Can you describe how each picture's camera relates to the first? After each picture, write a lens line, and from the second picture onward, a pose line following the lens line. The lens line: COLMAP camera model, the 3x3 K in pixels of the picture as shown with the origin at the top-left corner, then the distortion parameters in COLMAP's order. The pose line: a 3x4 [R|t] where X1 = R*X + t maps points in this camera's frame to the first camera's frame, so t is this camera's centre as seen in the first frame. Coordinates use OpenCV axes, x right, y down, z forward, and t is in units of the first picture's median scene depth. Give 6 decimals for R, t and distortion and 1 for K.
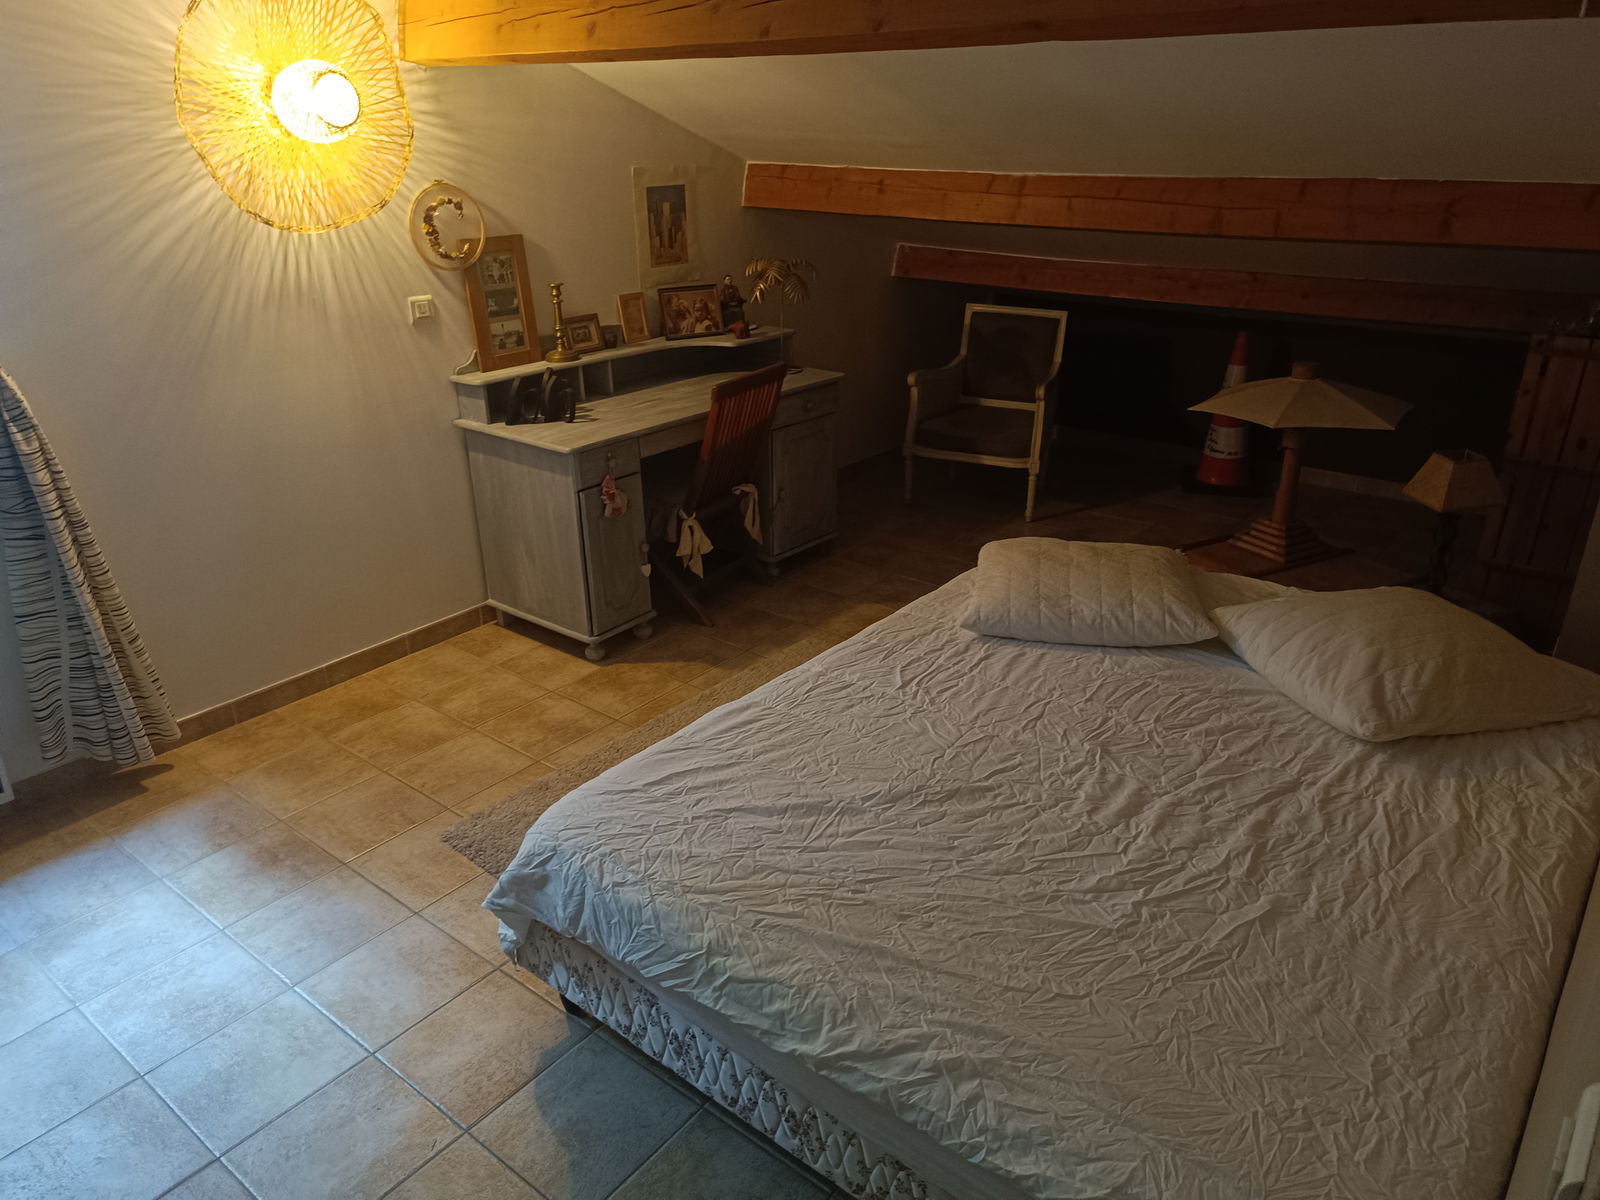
lens RADIAL K [[1109.0, 0, 825.6], [0, 1109.0, 625.3], [0, 0, 1]] dist [0.023103, -0.027476]
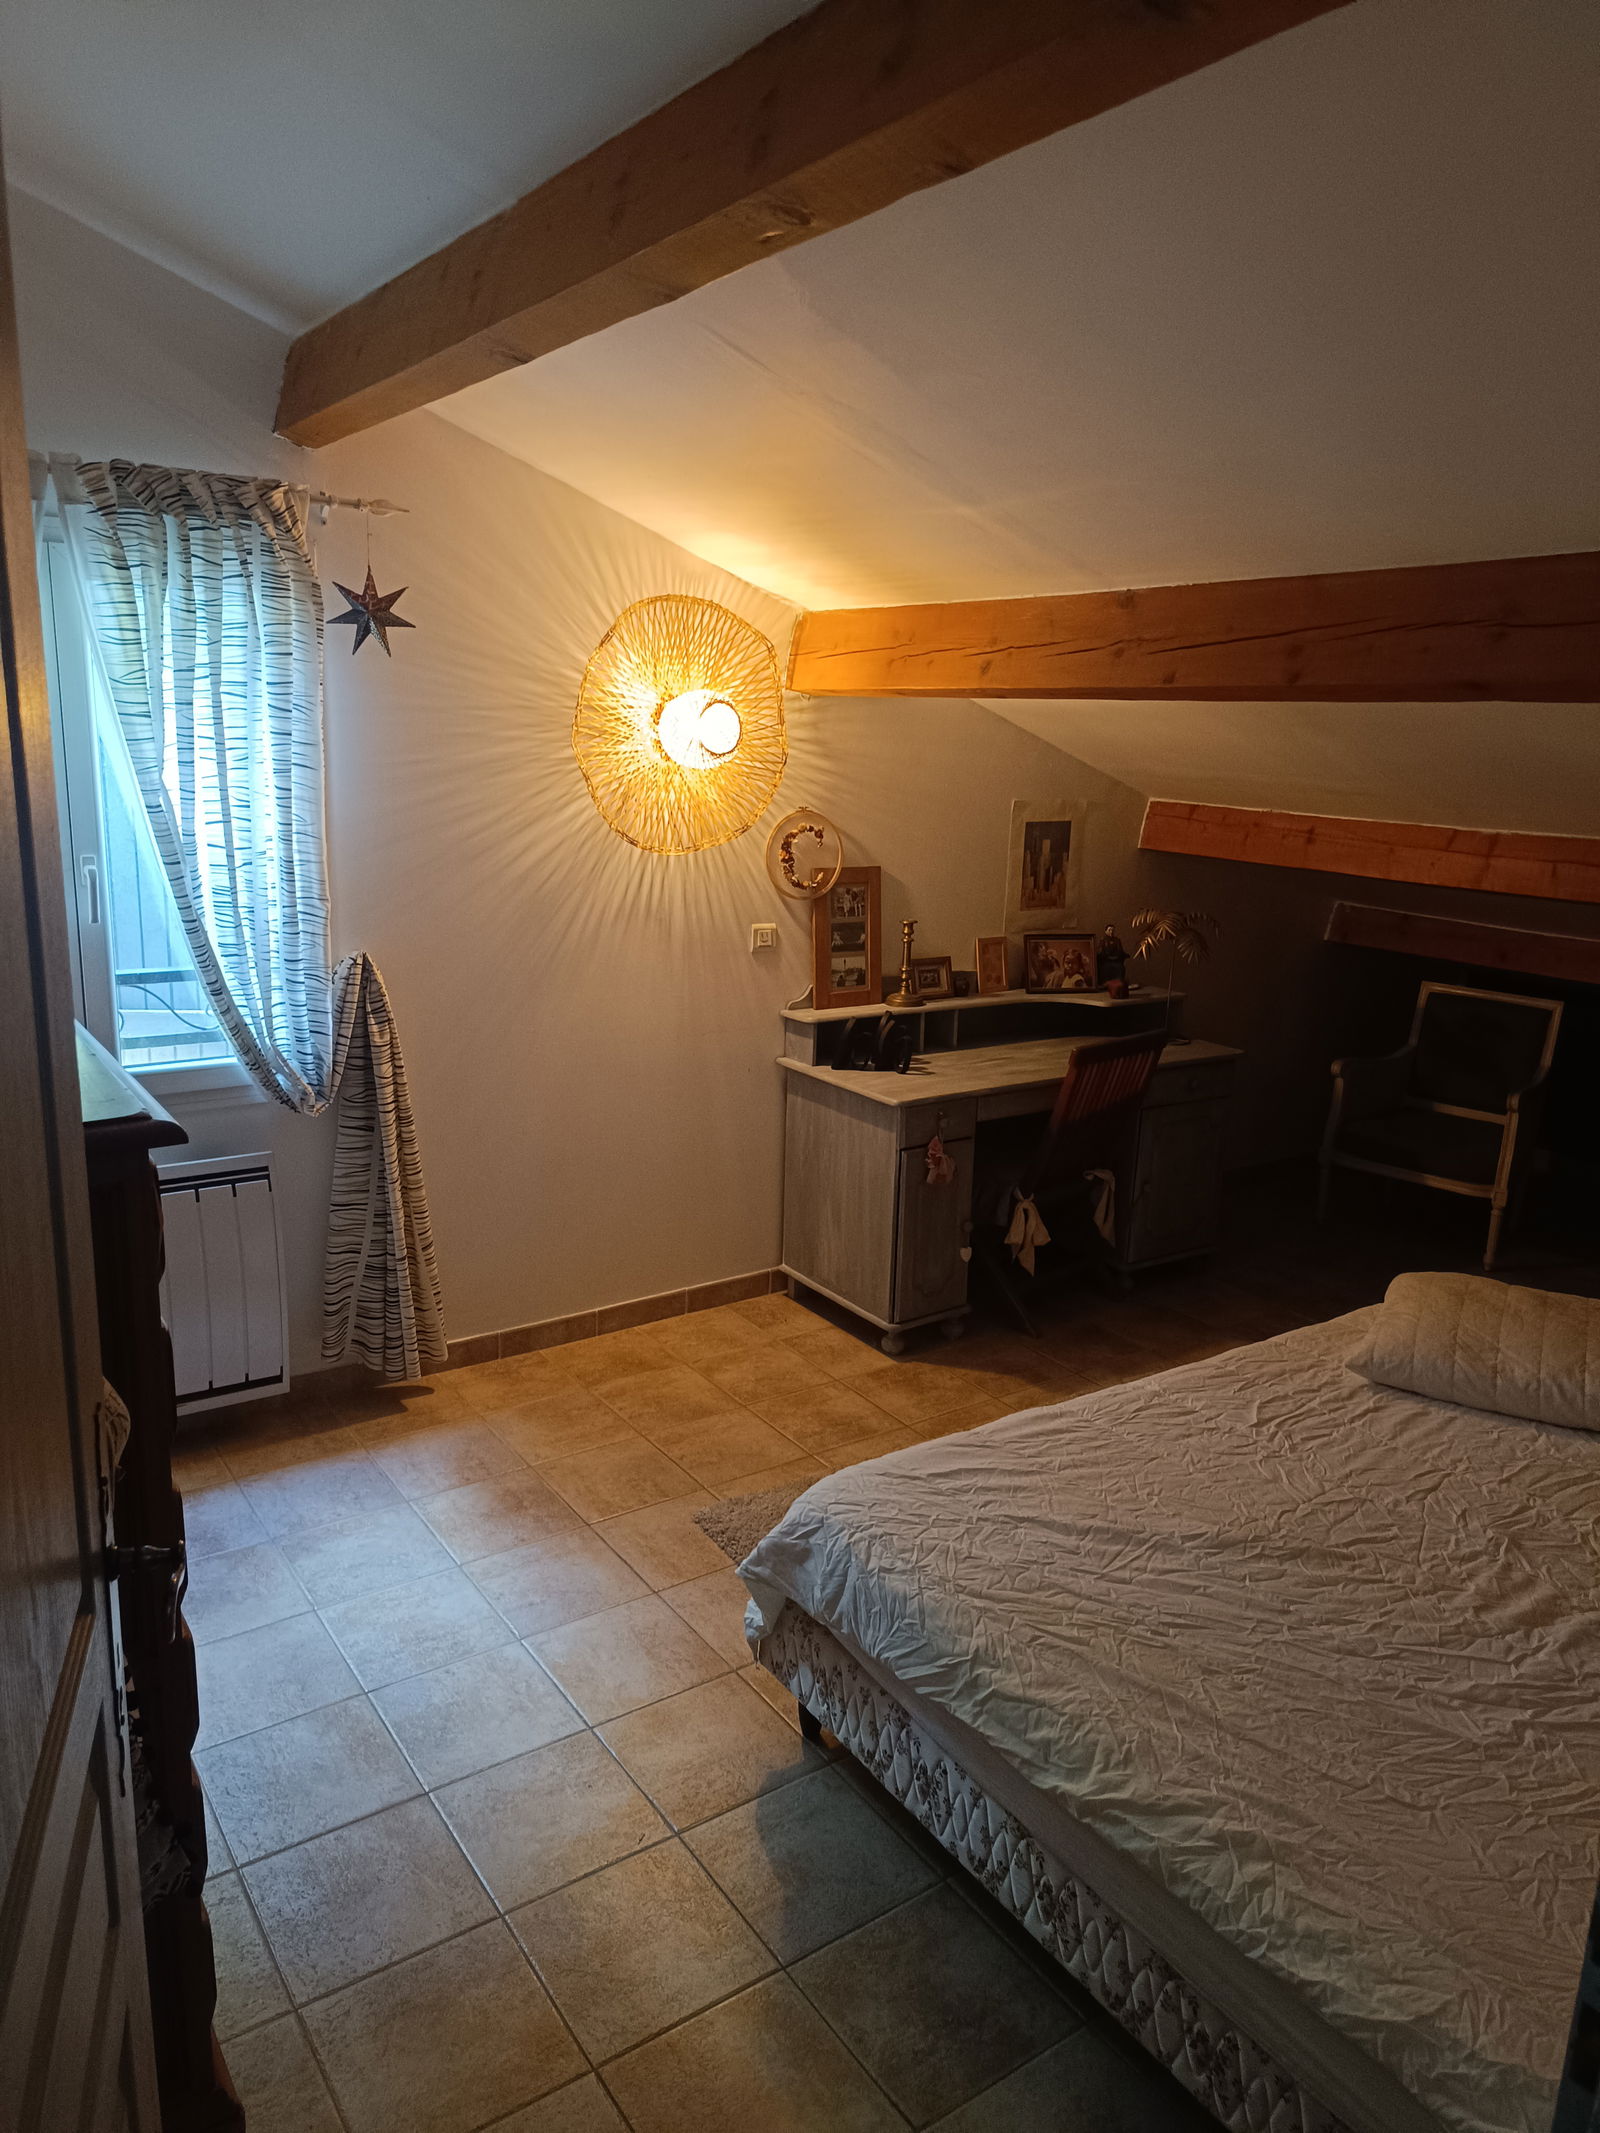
lens RADIAL K [[1478.4, 0, 790.7], [0, 1478.4, 1062.4], [0, 0, 1]] dist [0.023103, -0.027476]
pose [[0.951023, 0.097799, -0.293243, 0.035501], [-0.155878, 0.970917, -0.181721, 0.046307], [0.266942, 0.218531, 0.938609, -0.158378]]
